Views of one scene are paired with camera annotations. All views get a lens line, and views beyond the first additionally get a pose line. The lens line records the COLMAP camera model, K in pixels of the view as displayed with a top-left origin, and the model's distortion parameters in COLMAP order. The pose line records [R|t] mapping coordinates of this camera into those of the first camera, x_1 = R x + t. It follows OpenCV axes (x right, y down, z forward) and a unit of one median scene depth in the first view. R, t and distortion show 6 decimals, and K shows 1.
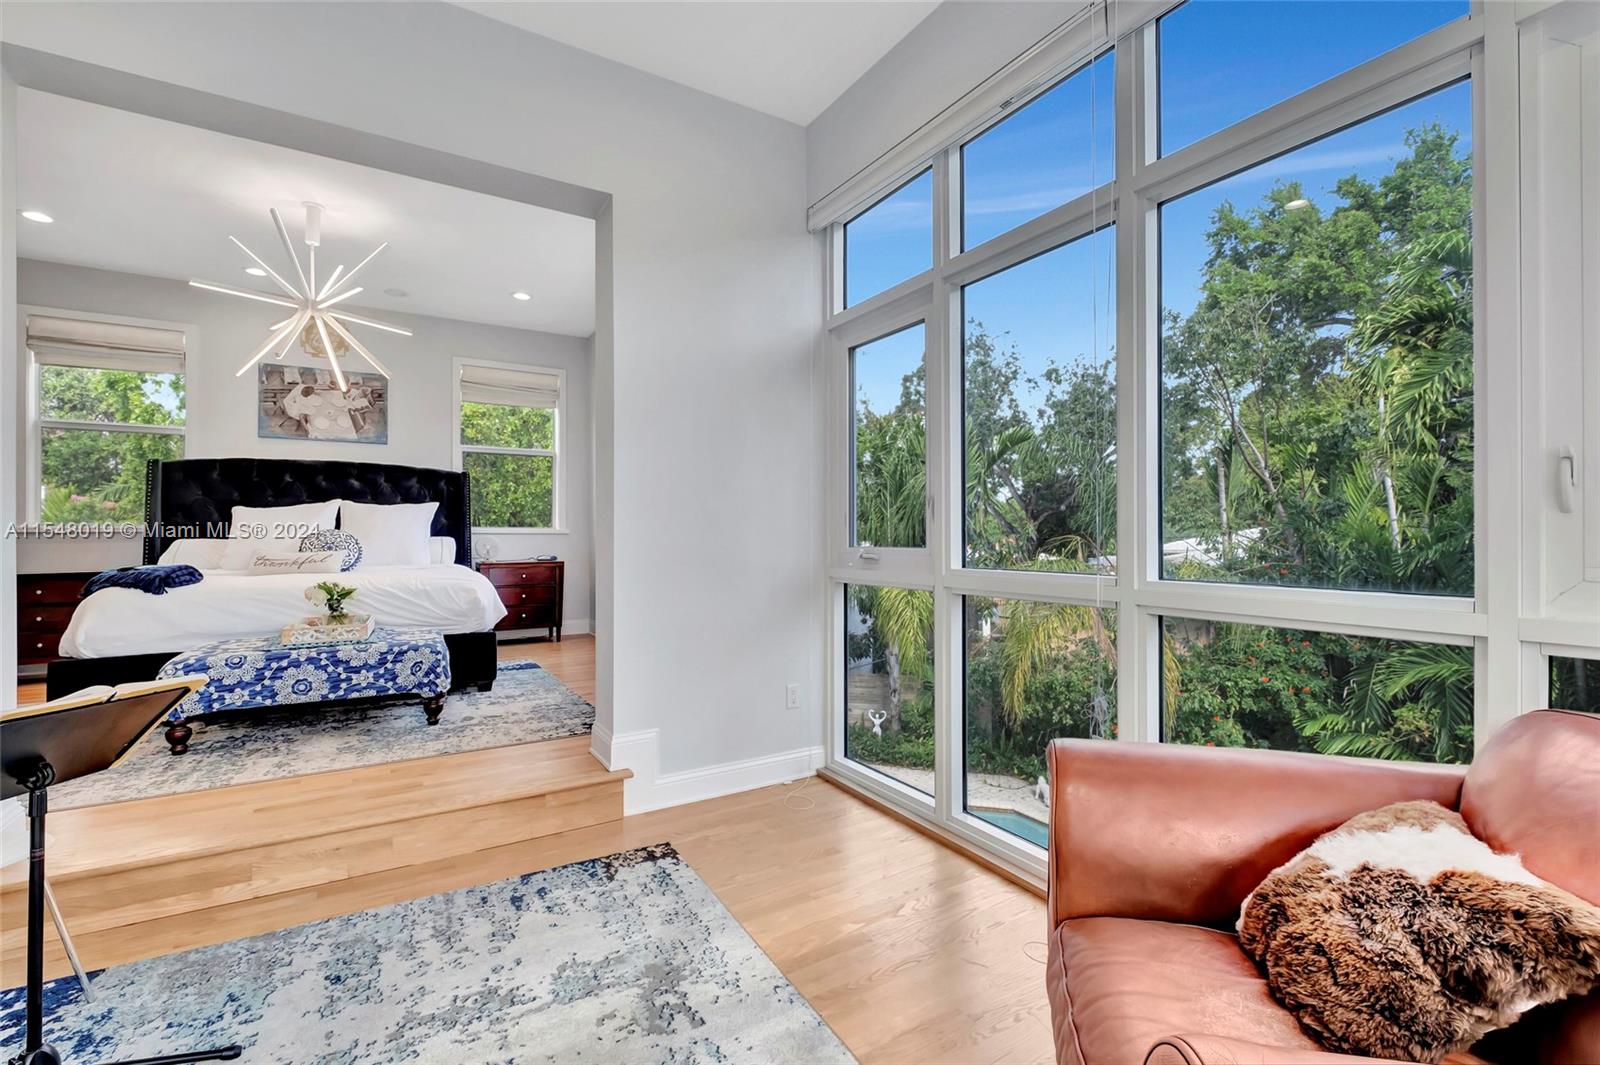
lens RADIAL K [[705.9, 0, 797.1], [0, 705.9, 540.1], [0, 0, 1]] dist [0.003318, -0.003591]
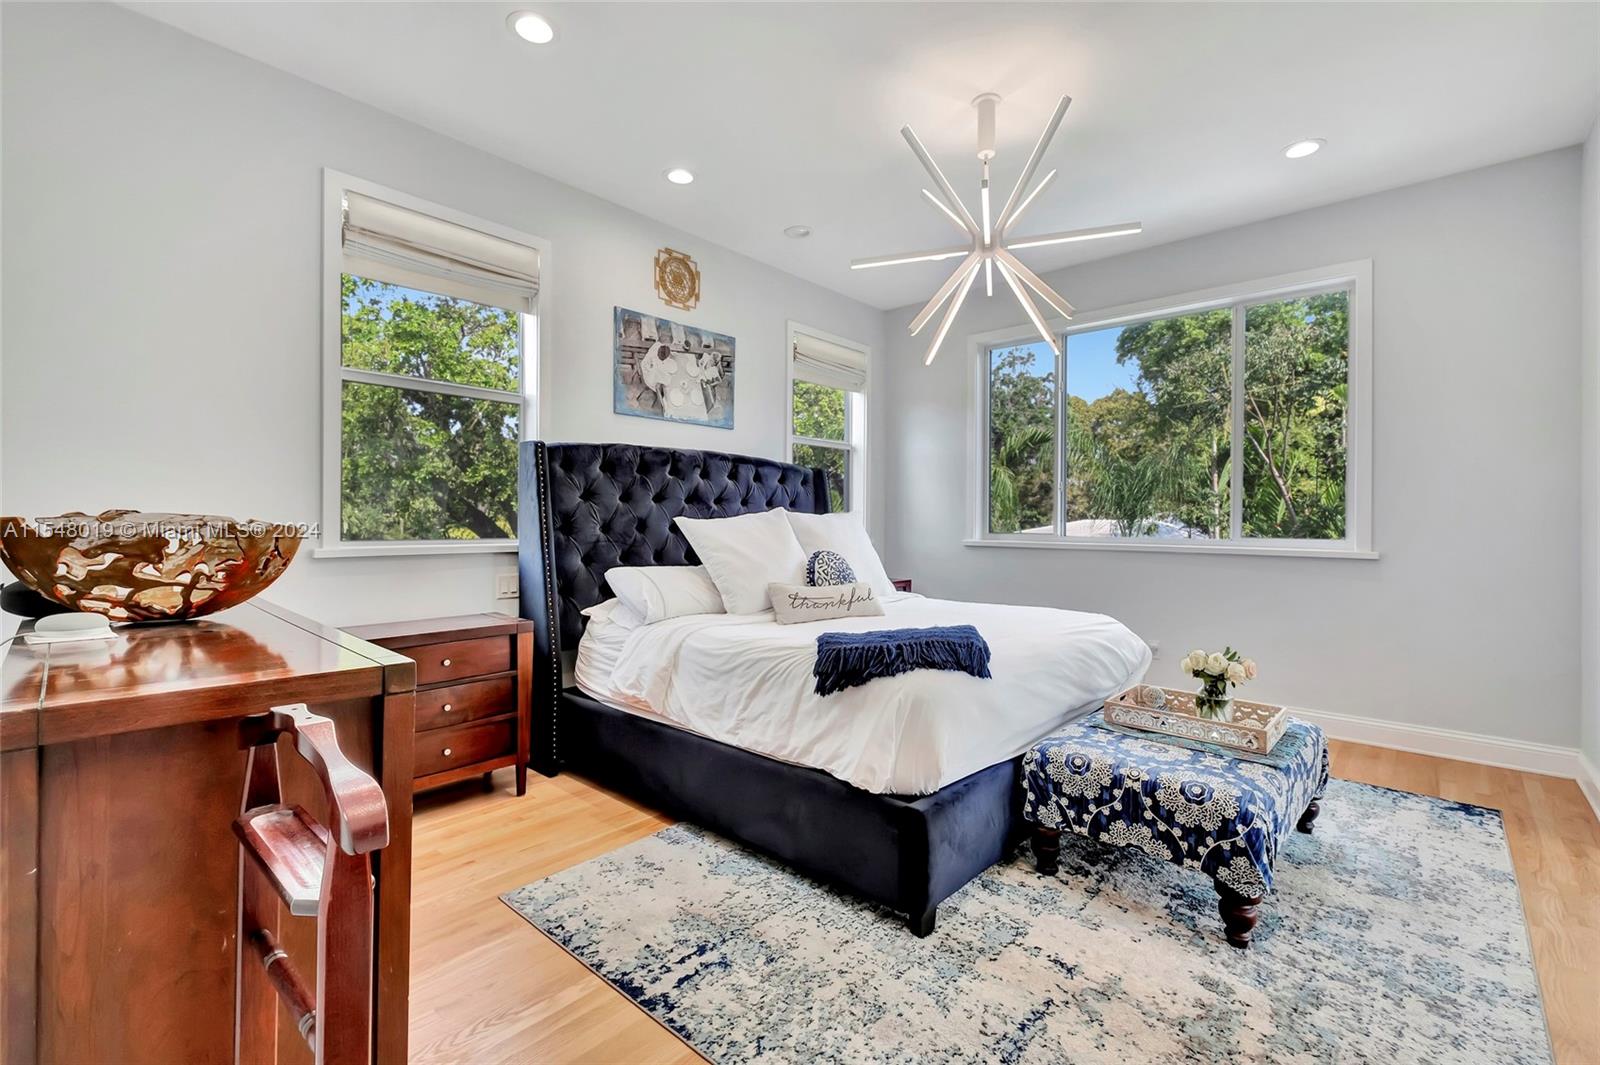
lens RADIAL K [[705.9, 0, 801.1], [0, 705.9, 526.7], [0, 0, 1]] dist [0.003318, -0.003591]
pose [[0.956882, 0.007399, 0.290384, -0.769050], [-0.008168, 0.999966, 0.001434, -0.035857], [-0.290363, -0.003744, 0.956909, 0.273647]]
